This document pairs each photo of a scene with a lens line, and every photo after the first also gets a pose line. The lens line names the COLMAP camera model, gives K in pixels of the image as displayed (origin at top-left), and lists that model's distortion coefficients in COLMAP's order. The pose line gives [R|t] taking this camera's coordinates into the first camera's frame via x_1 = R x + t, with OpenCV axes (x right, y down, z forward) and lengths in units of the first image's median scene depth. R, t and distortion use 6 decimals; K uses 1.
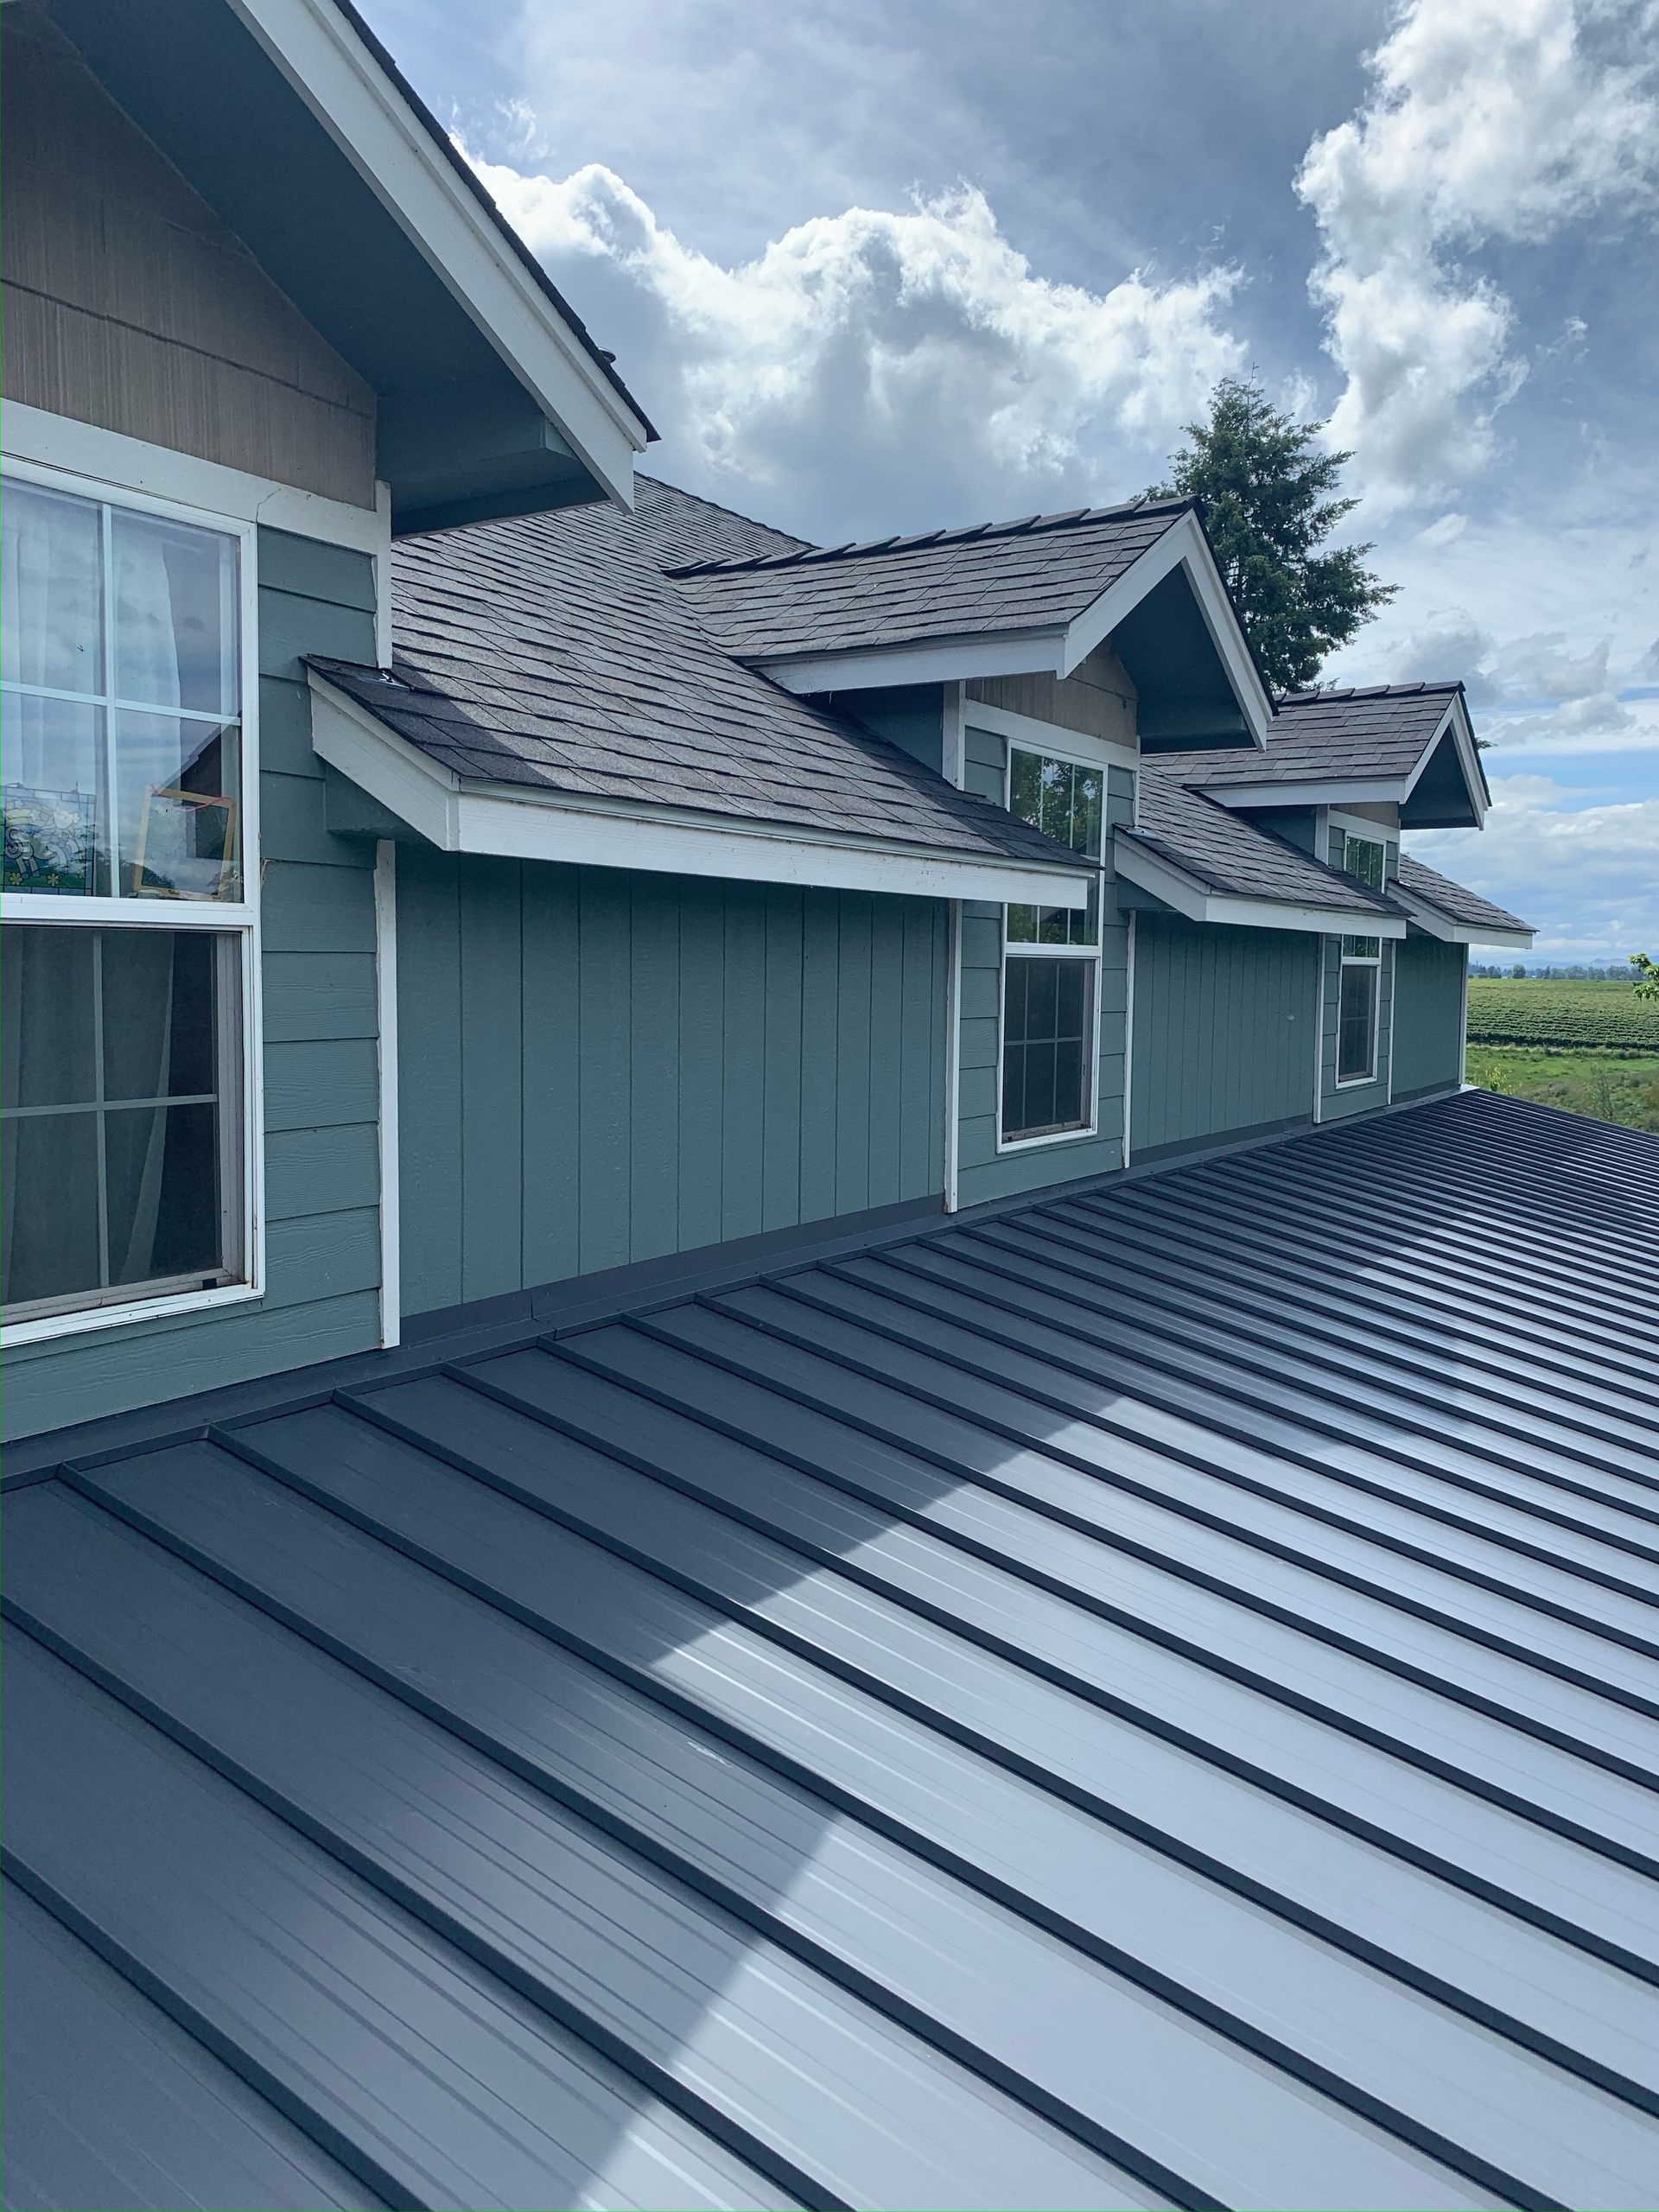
lens RADIAL K [[1652.0, 0, 829.5], [0, 1652.0, 1106.0], [0, 0, 1]] dist [-0.001154, 0.004760]
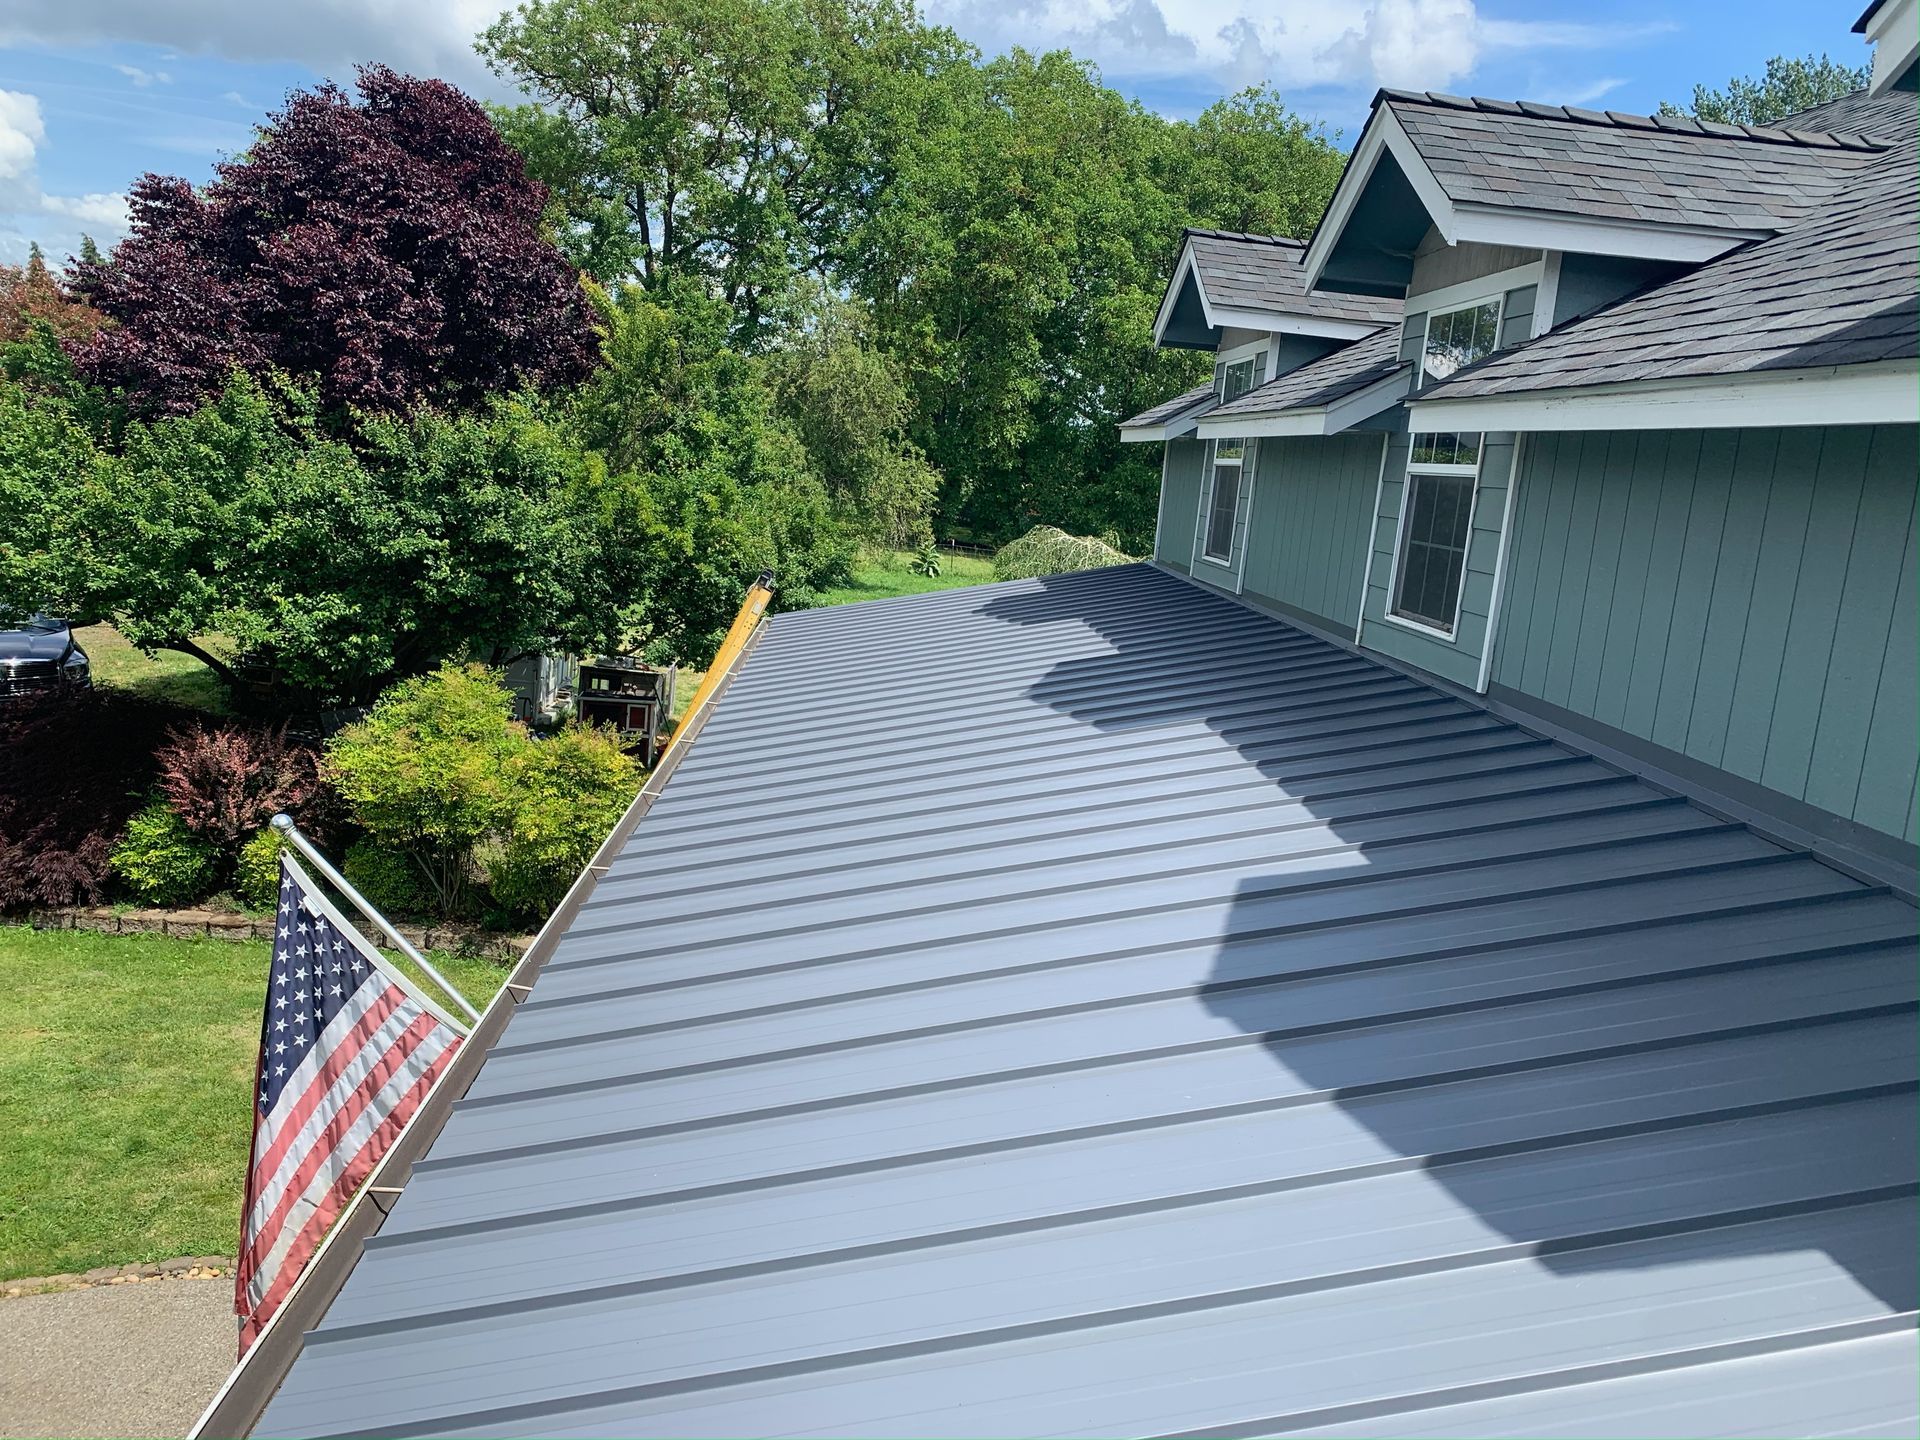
lens RADIAL K [[1433.9, 0, 960.0], [0, 1433.9, 720.0], [0, 0, 1]] dist [-0.001154, 0.004760]
pose [[-0.800686, 0.041599, -0.597639, 1.079726], [-0.129230, 0.962107, 0.240104, -0.129460], [0.584980, 0.269480, -0.764969, 1.703215]]
